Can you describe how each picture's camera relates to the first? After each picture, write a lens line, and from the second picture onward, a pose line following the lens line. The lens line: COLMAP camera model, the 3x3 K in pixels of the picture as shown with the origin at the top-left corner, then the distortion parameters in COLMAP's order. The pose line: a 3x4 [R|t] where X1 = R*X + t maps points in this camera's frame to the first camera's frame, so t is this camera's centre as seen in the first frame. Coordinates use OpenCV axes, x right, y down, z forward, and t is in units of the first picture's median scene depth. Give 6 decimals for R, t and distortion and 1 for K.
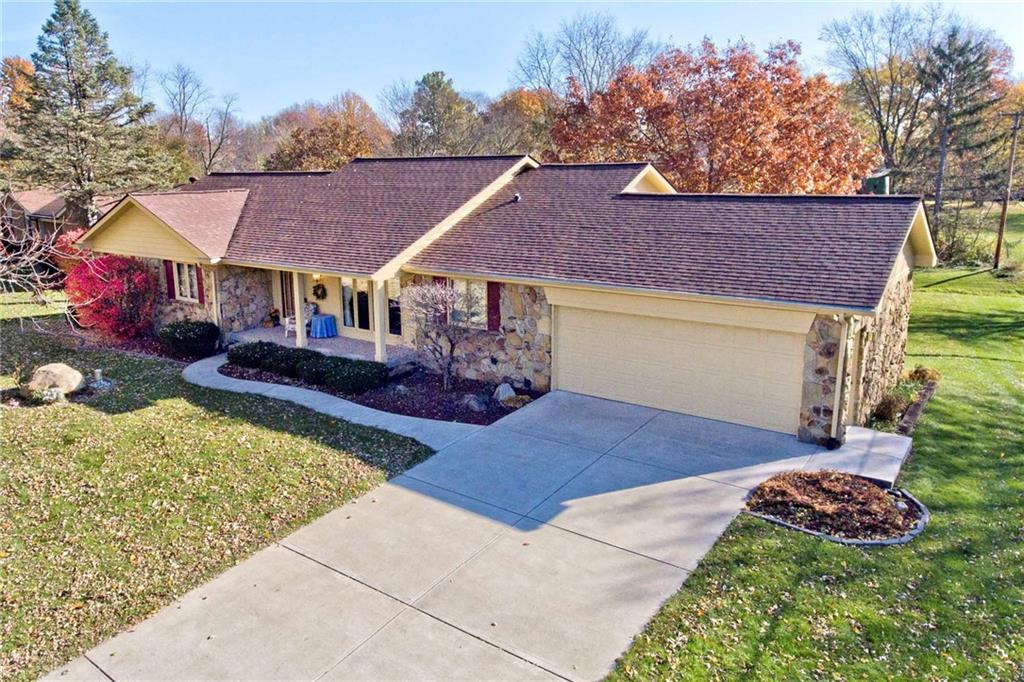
lens RADIAL K [[748.5, 0, 478.4], [0, 748.5, 342.6], [0, 0, 1]] dist [-0.001363, -0.002568]
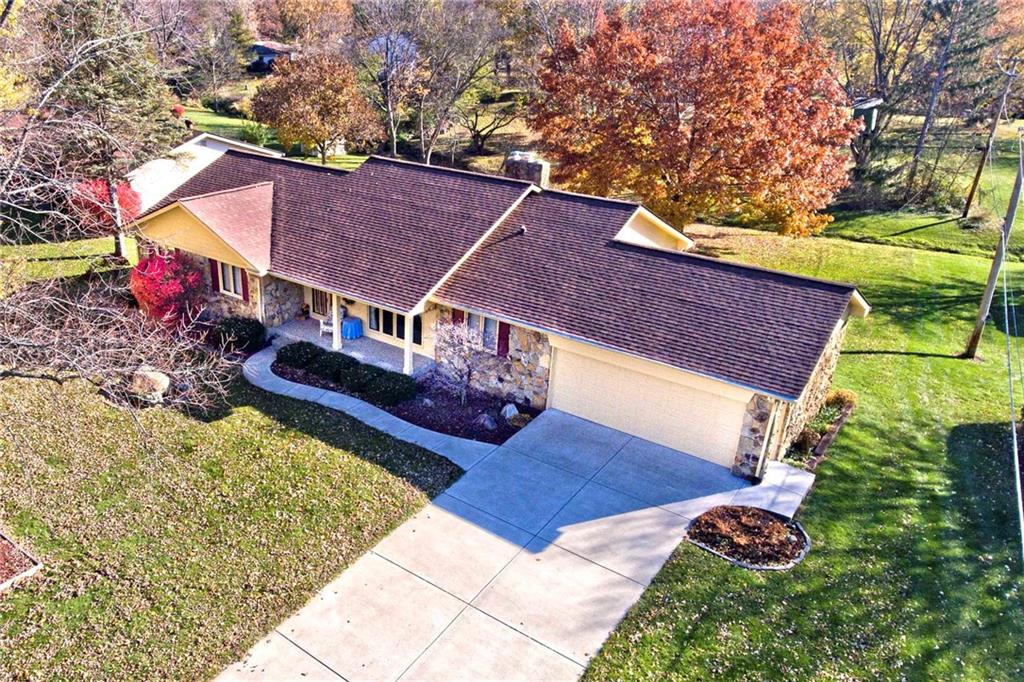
lens RADIAL K [[718.7, 0, 439.3], [0, 718.7, 435.7], [0, 0, 1]] dist [-0.002863, 0.002373]
pose [[0.999433, 0.033653, -0.001154, -0.092333], [-0.032386, 0.970064, 0.240679, -0.204221], [0.009219, -0.240505, 0.970604, -0.225882]]
